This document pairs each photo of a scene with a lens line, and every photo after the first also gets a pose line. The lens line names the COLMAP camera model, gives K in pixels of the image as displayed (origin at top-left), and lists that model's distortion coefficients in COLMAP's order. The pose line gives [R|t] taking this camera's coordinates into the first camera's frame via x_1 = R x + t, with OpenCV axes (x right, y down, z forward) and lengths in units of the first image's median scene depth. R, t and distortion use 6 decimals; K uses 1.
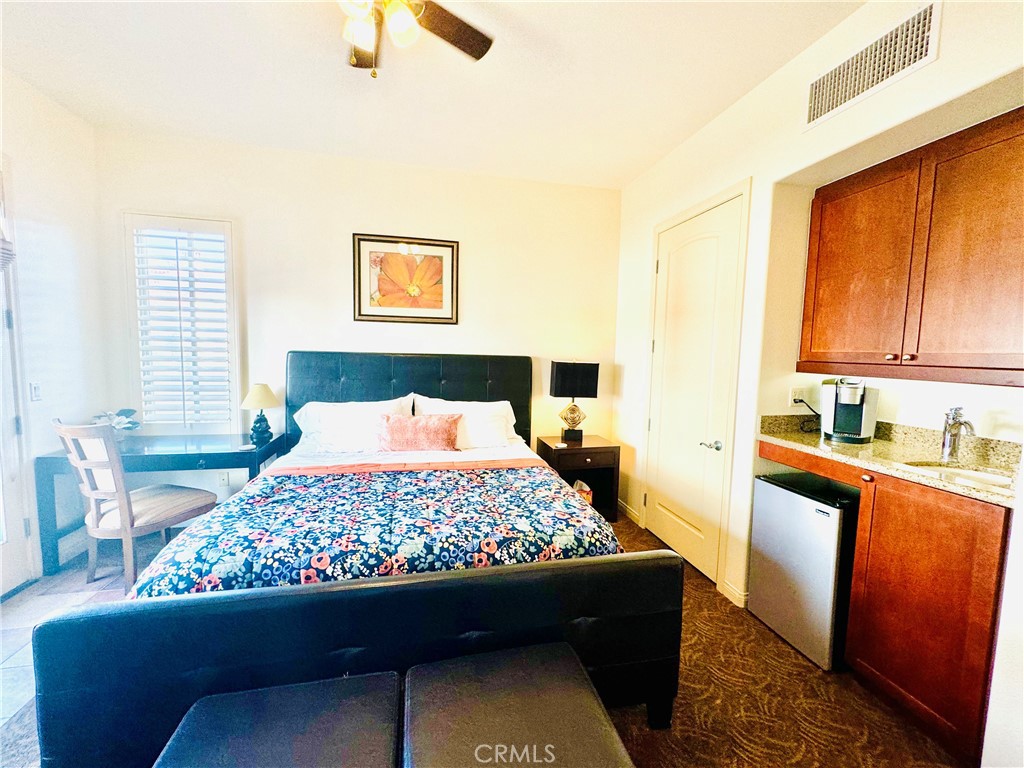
lens RADIAL K [[411.0, 0, 514.6], [0, 411.0, 381.2], [0, 0, 1]] dist [-0.004669, 0.000074]
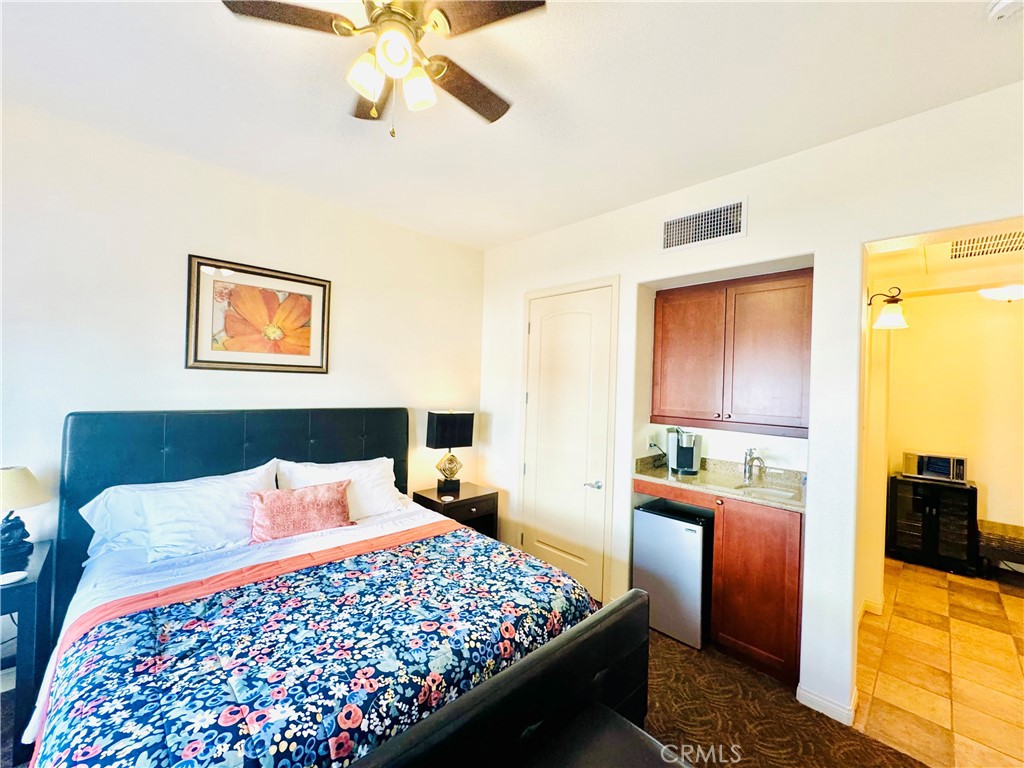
lens RADIAL K [[411.0, 0, 514.8], [0, 411.0, 379.8], [0, 0, 1]] dist [-0.004669, 0.000074]
pose [[0.856988, 0.009721, 0.515245, -0.391951], [0.026986, 0.997604, -0.063706, -0.093791], [-0.514630, 0.068500, 0.854672, 0.079999]]
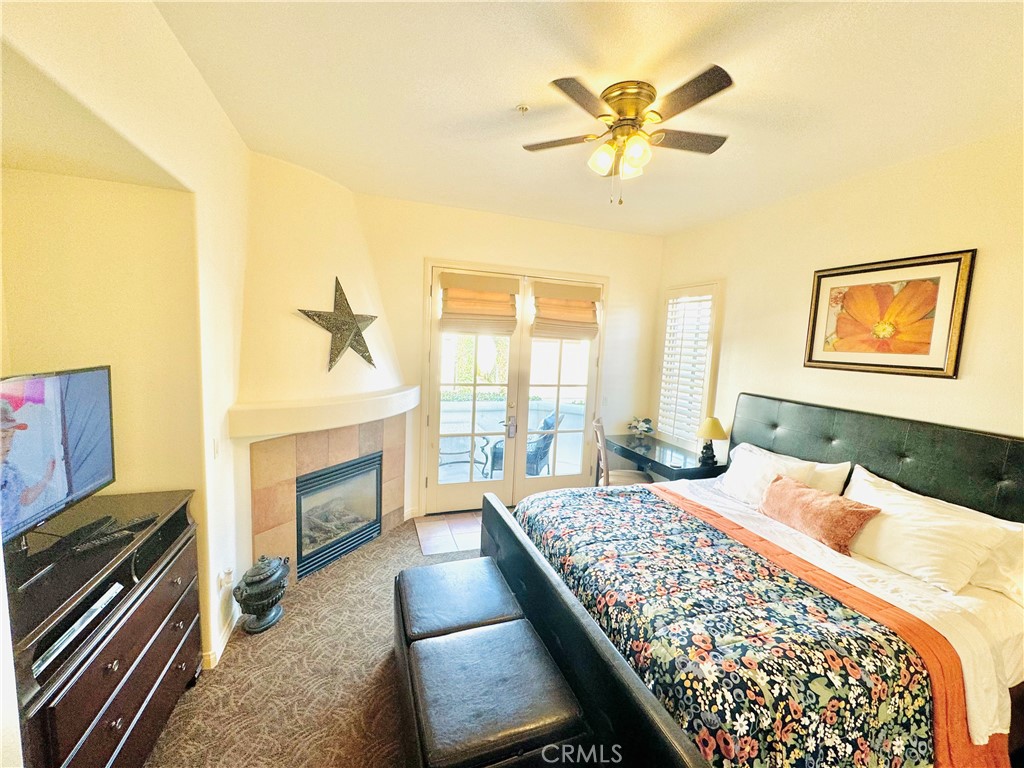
lens RADIAL K [[411.0, 0, 507.7], [0, 411.0, 380.2], [0, 0, 1]] dist [-0.004669, 0.000074]
pose [[0.103778, 0.081337, -0.991269, 0.667871], [-0.118074, 0.990610, 0.068922, -0.154688], [0.987567, 0.109891, 0.112407, 0.377901]]
